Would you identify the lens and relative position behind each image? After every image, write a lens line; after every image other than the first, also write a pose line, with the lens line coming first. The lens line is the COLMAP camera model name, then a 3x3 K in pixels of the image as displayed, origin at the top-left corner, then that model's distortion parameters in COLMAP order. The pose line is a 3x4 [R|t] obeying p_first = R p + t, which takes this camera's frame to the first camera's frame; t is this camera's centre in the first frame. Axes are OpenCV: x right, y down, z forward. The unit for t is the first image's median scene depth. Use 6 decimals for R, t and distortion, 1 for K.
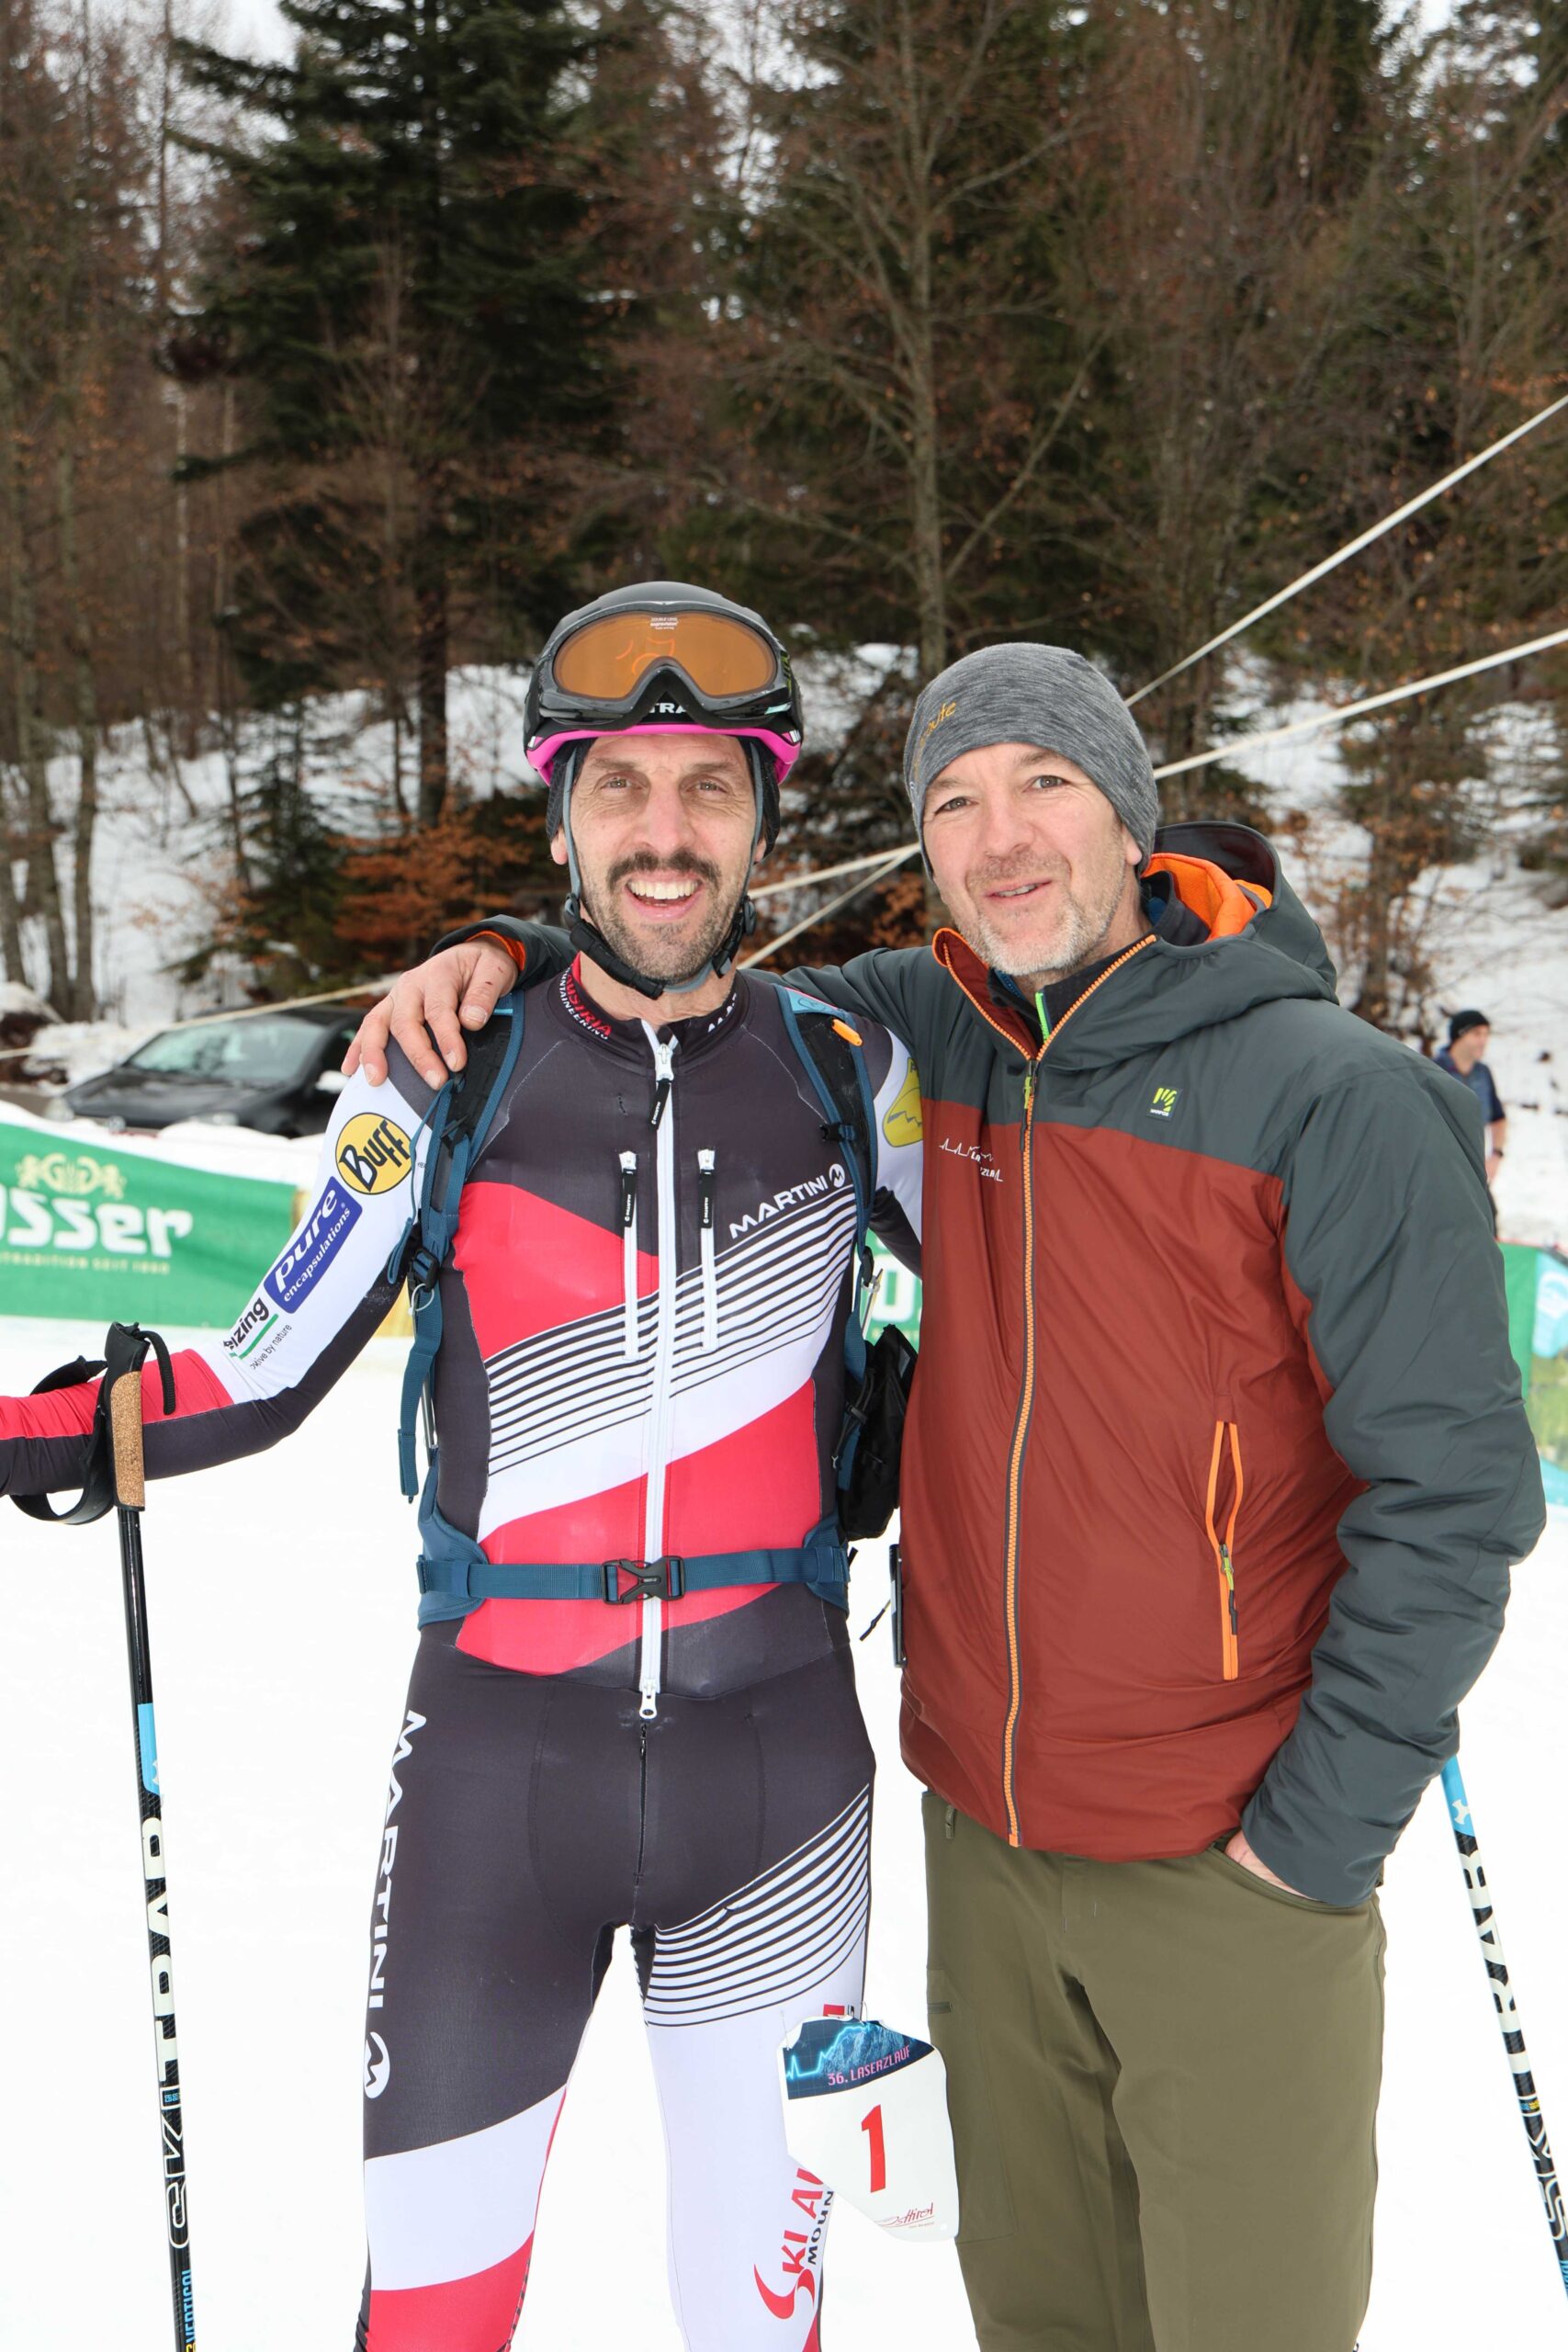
lens RADIAL K [[3558.9, 0, 784.0], [0, 3558.9, 1176.0], [0, 0, 1]] dist [0.311769, -0.052170]
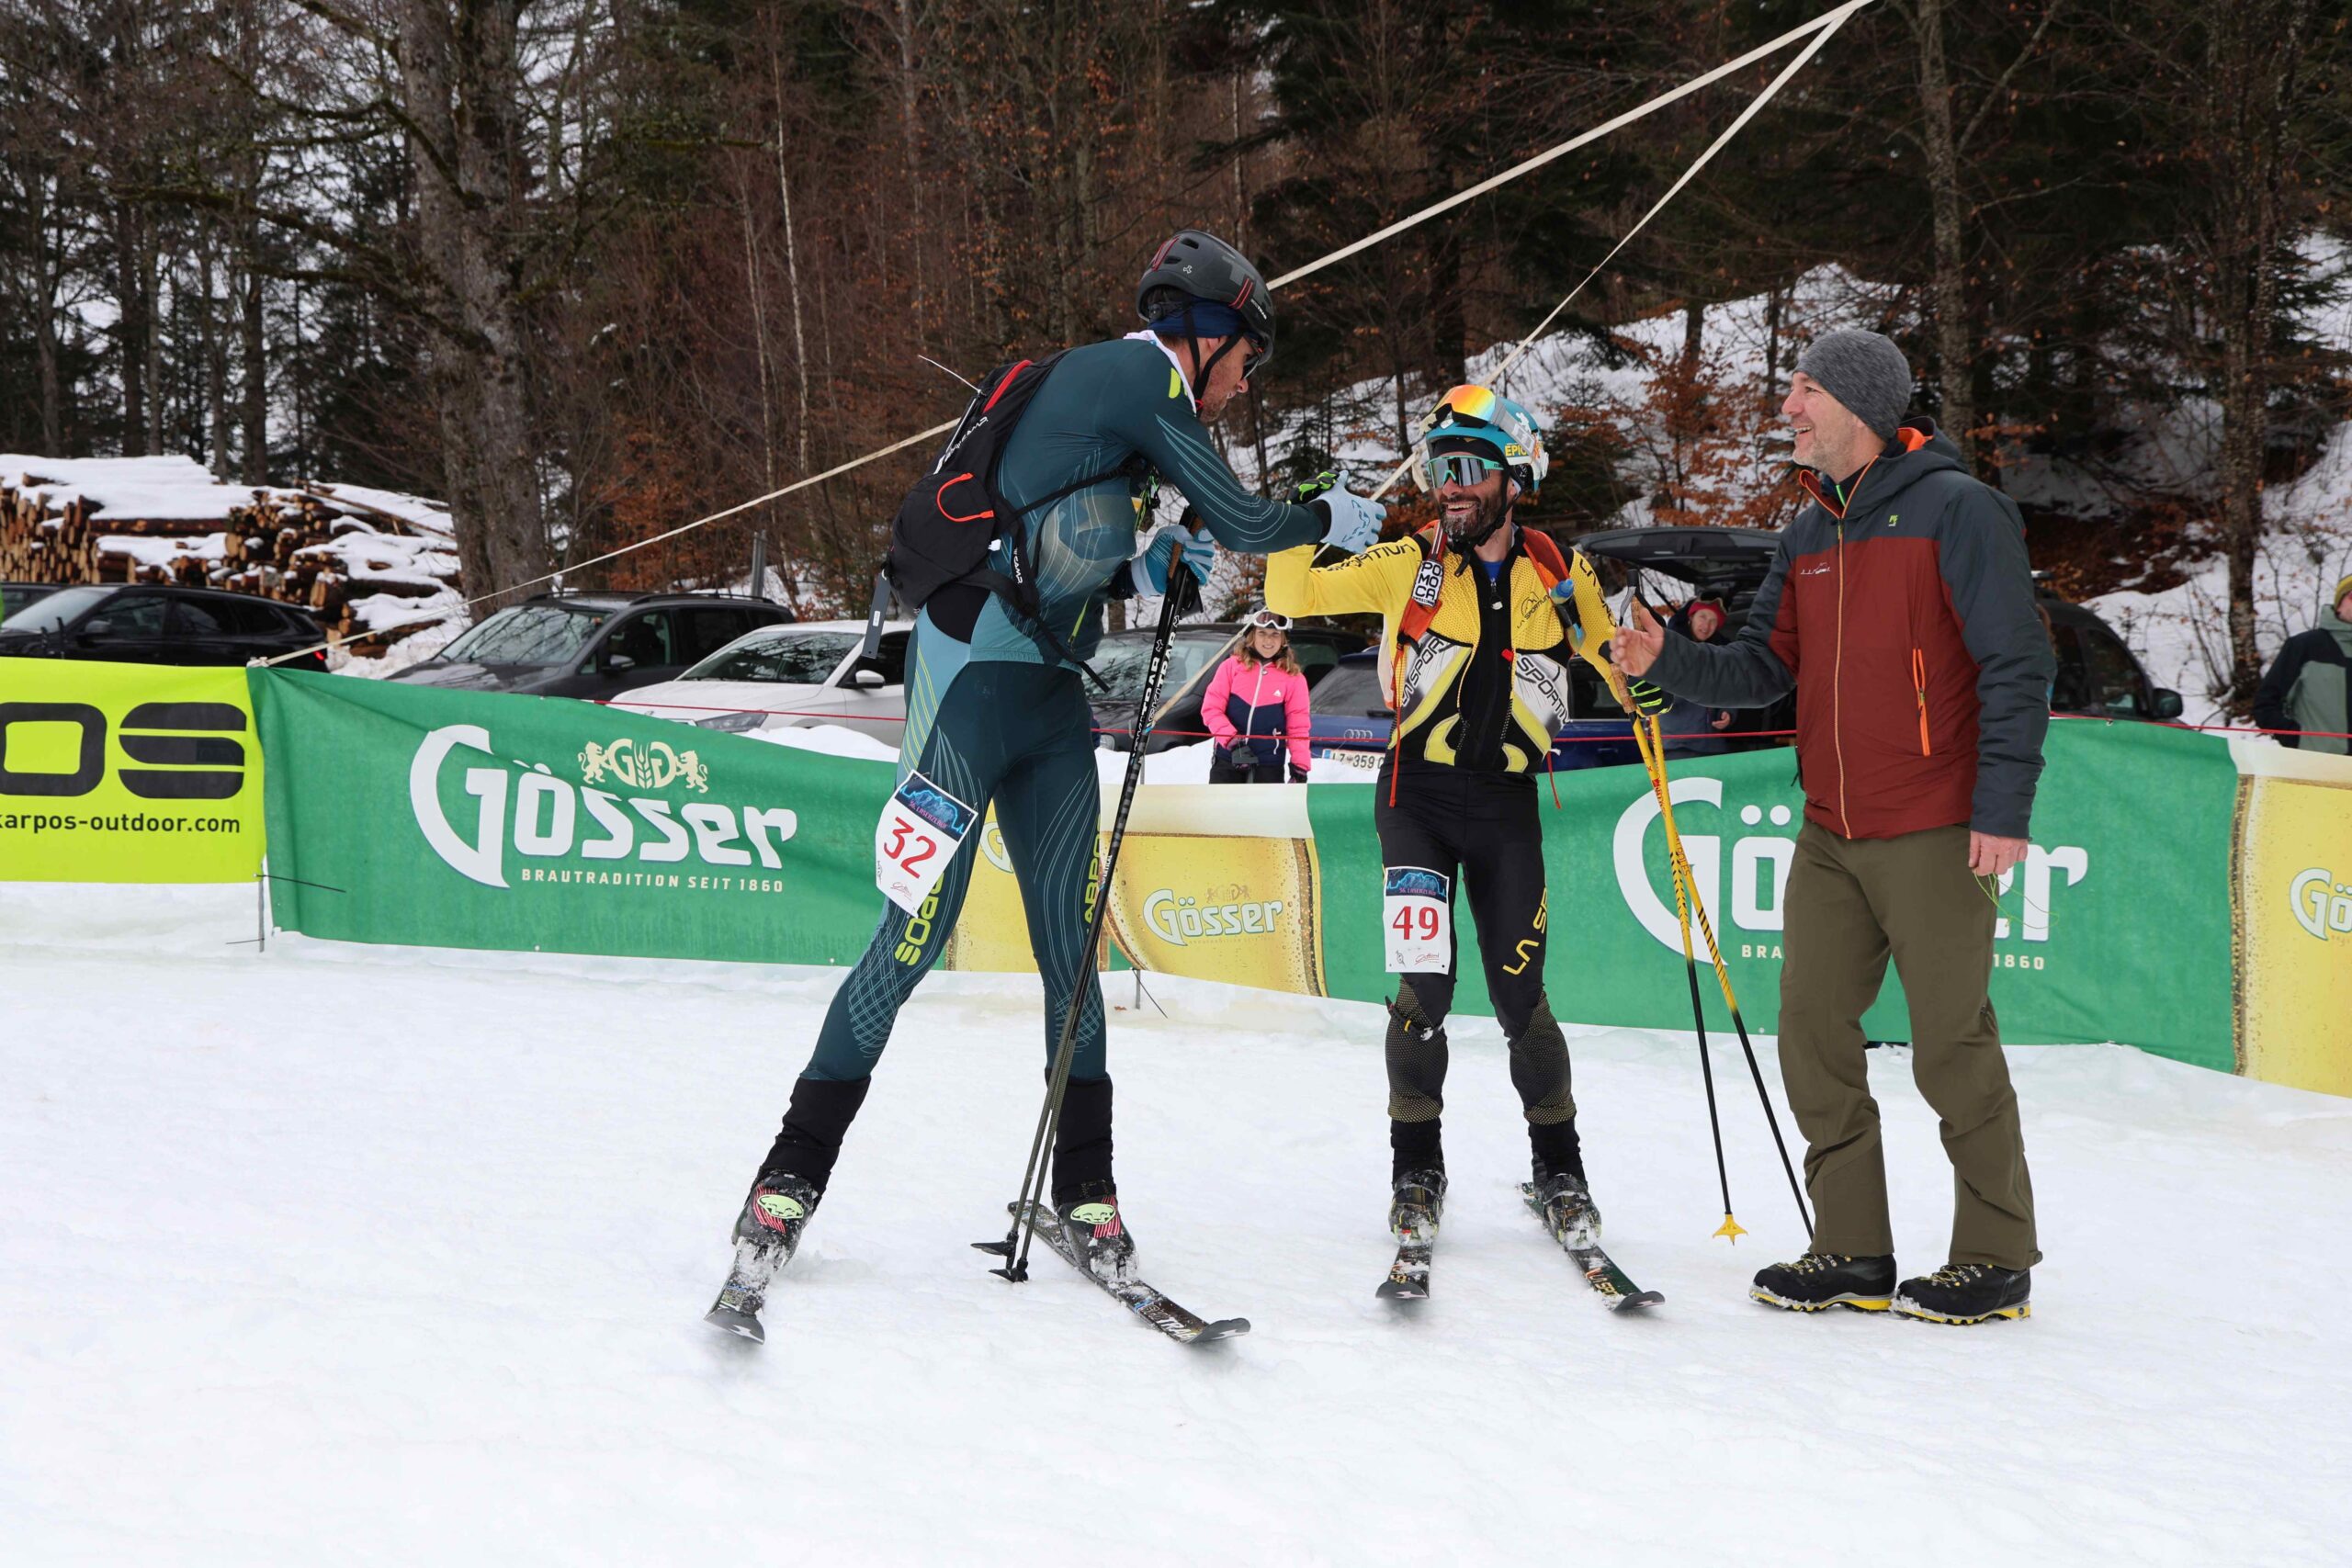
lens RADIAL K [[2827.7, 0, 1176.0], [0, 2827.7, 784.0], [0, 0, 1]] dist [0.049349, 0.320606]
pose [[0.965015, -0.038881, -0.259295, 0.036034], [0.031099, 0.998936, -0.034048, 0.015380], [0.260343, 0.024793, 0.965198, 0.251349]]
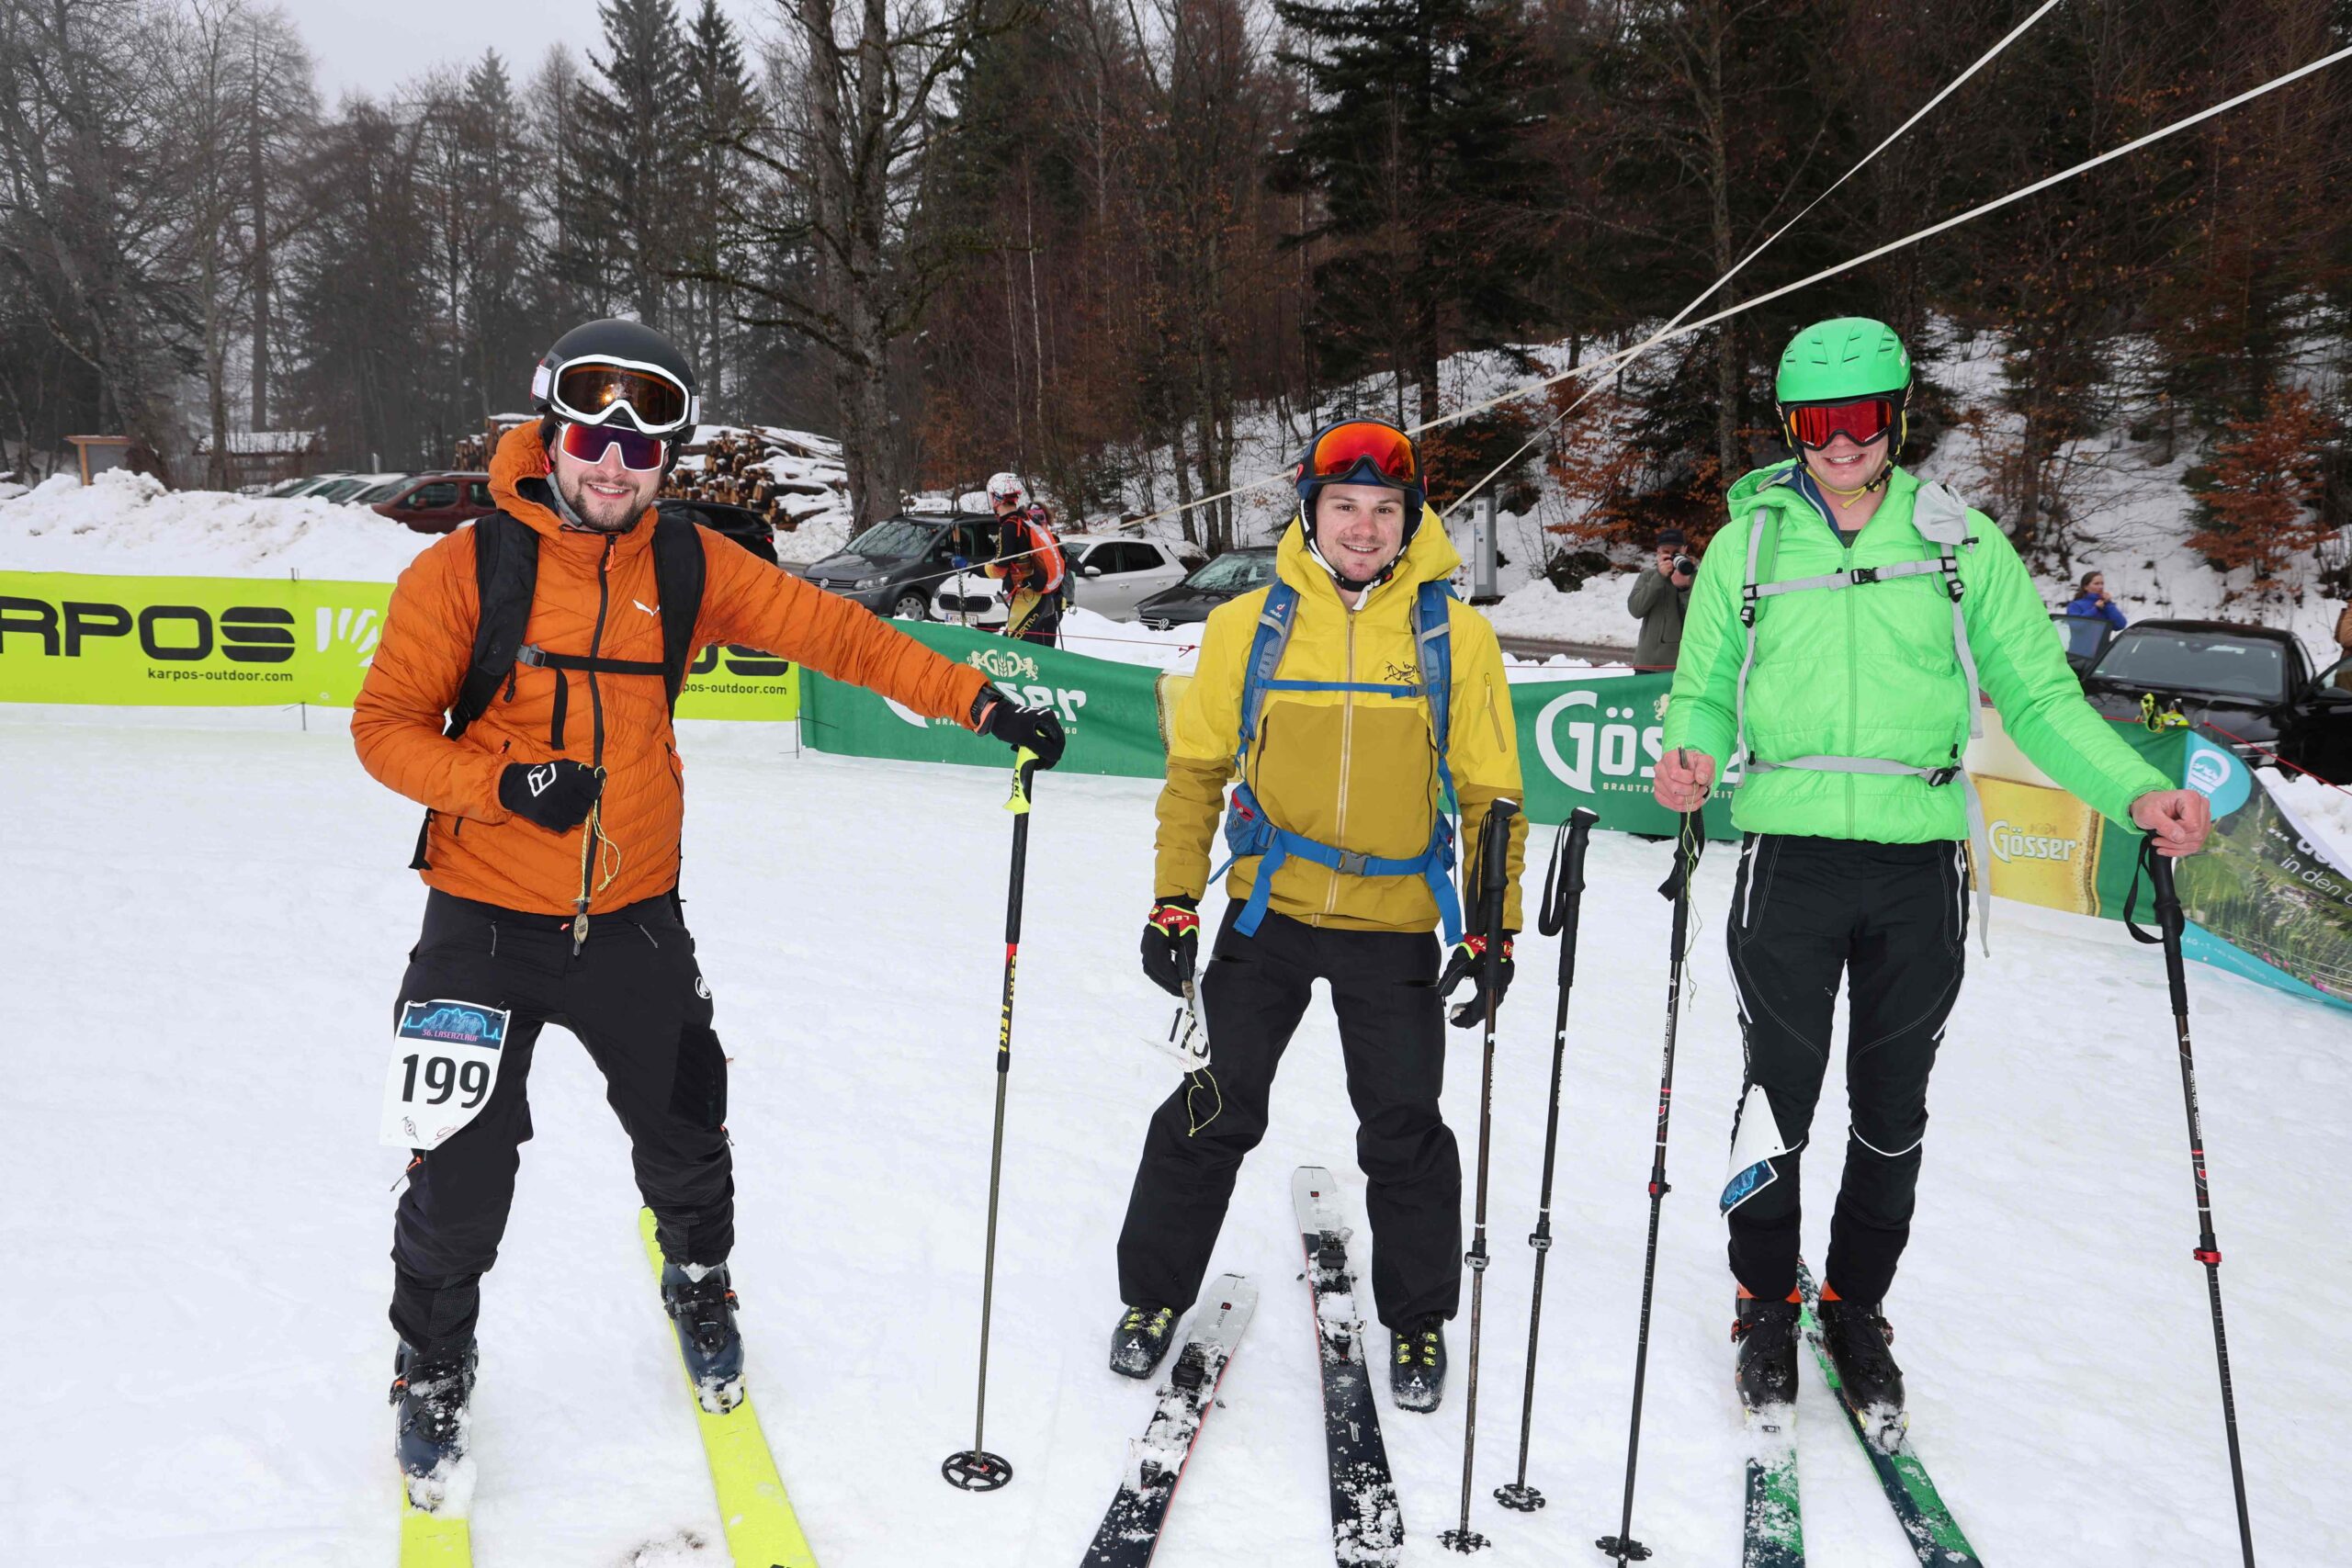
lens RADIAL K [[1711.9, 0, 1176.0], [0, 1711.9, 784.0], [0, 0, 1]] dist [-0.066055, 0.040535]
pose [[0.955471, 0.014327, -0.294737, 0.033663], [0.010350, 0.996579, 0.081994, -0.004154], [0.294904, -0.081393, 0.952054, 0.215551]]
